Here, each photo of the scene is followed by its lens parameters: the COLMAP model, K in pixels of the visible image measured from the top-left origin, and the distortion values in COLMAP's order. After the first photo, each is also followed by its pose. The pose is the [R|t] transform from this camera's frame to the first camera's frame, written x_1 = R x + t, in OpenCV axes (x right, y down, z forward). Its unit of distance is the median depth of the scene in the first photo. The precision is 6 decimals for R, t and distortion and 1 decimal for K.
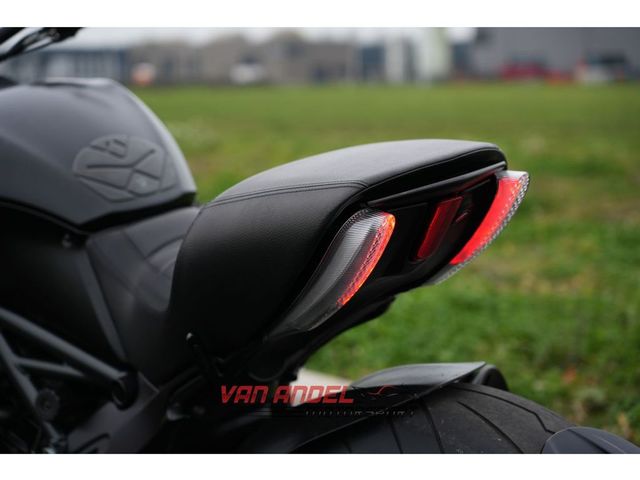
lens RADIAL K [[1492.1, 0, 320.0], [0, 1492.1, 240.0], [0, 0, 1]] dist [-0.035235, 0.129207]
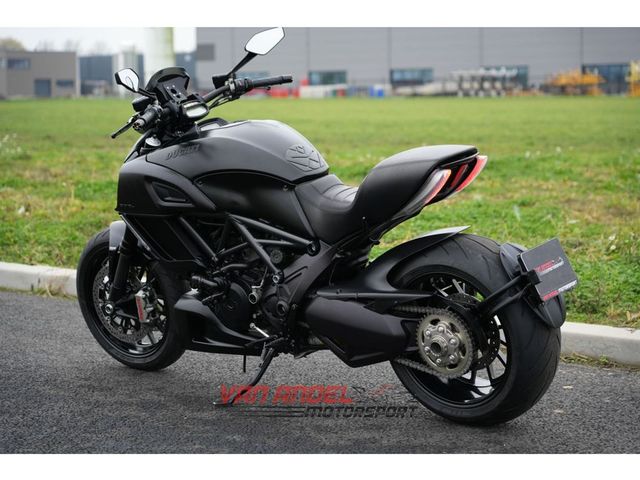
lens RADIAL K [[1492.1, 0, 320.0], [0, 1492.1, 240.0], [0, 0, 1]] dist [-0.035235, 0.129207]
pose [[0.982249, -0.018811, 0.186637, -0.583966], [0.020274, 0.999777, -0.005933, 0.103202], [-0.186484, 0.009611, 0.982411, -1.429900]]
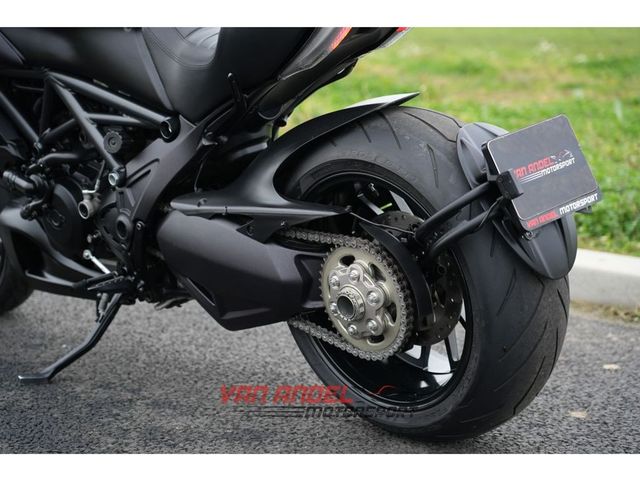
lens RADIAL K [[1492.1, 0, 320.0], [0, 1492.1, 240.0], [0, 0, 1]] dist [-0.035235, 0.129207]
pose [[0.996271, -0.000846, 0.086272, -0.111424], [-0.003735, 0.998591, 0.052932, 0.133040], [-0.086195, -0.053056, 0.994865, -0.484060]]
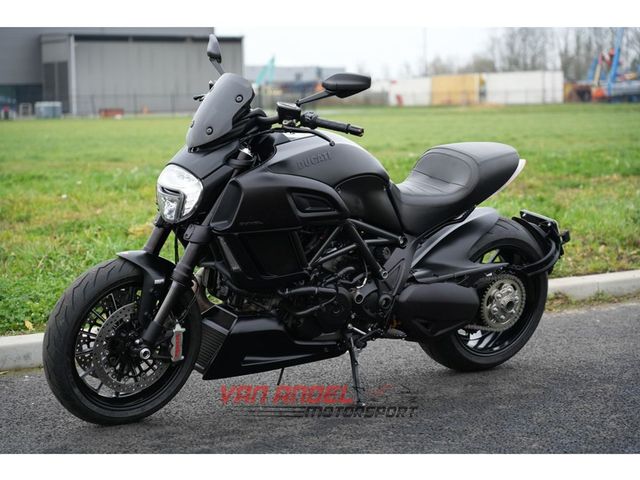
lens RADIAL K [[1492.1, 0, 320.0], [0, 1492.1, 240.0], [0, 0, 1]] dist [-0.035235, 0.129207]
pose [[0.075737, -0.083419, 0.993632, -2.831600], [0.121815, 0.989804, 0.073813, -0.118568], [-0.989659, 0.115448, 0.085127, 0.926352]]
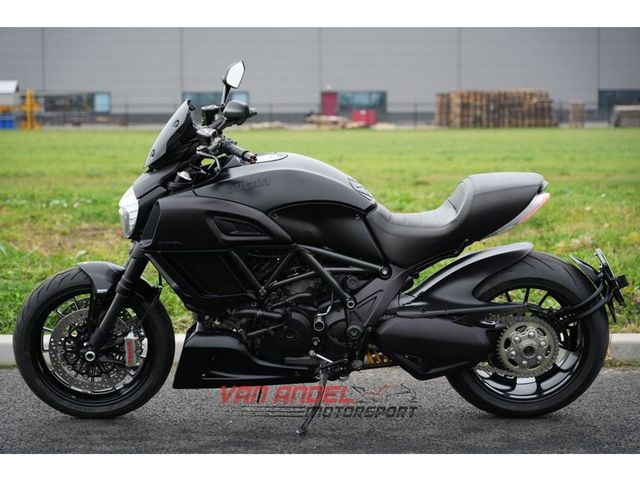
lens RADIAL K [[1492.1, 0, 320.0], [0, 1492.1, 240.0], [0, 0, 1]] dist [-0.035235, 0.129207]
pose [[0.626779, -0.061304, 0.776782, -2.240182], [0.079654, 0.996719, 0.014390, -0.001362], [-0.775115, 0.052854, 0.629605, -0.558654]]
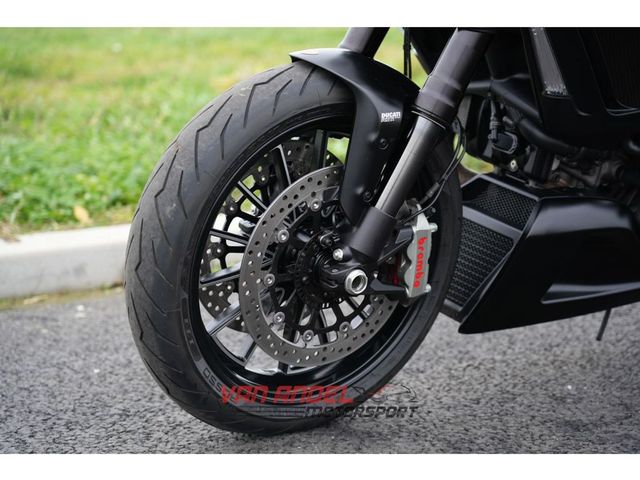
lens RADIAL K [[1492.1, 0, 320.0], [0, 1492.1, 240.0], [0, 0, 1]] dist [-0.035235, 0.129207]
pose [[0.101088, -0.157096, 0.982396, -1.501494], [0.120570, 0.982111, 0.144644, 0.022300], [-0.987544, 0.103825, 0.118221, 1.333080]]
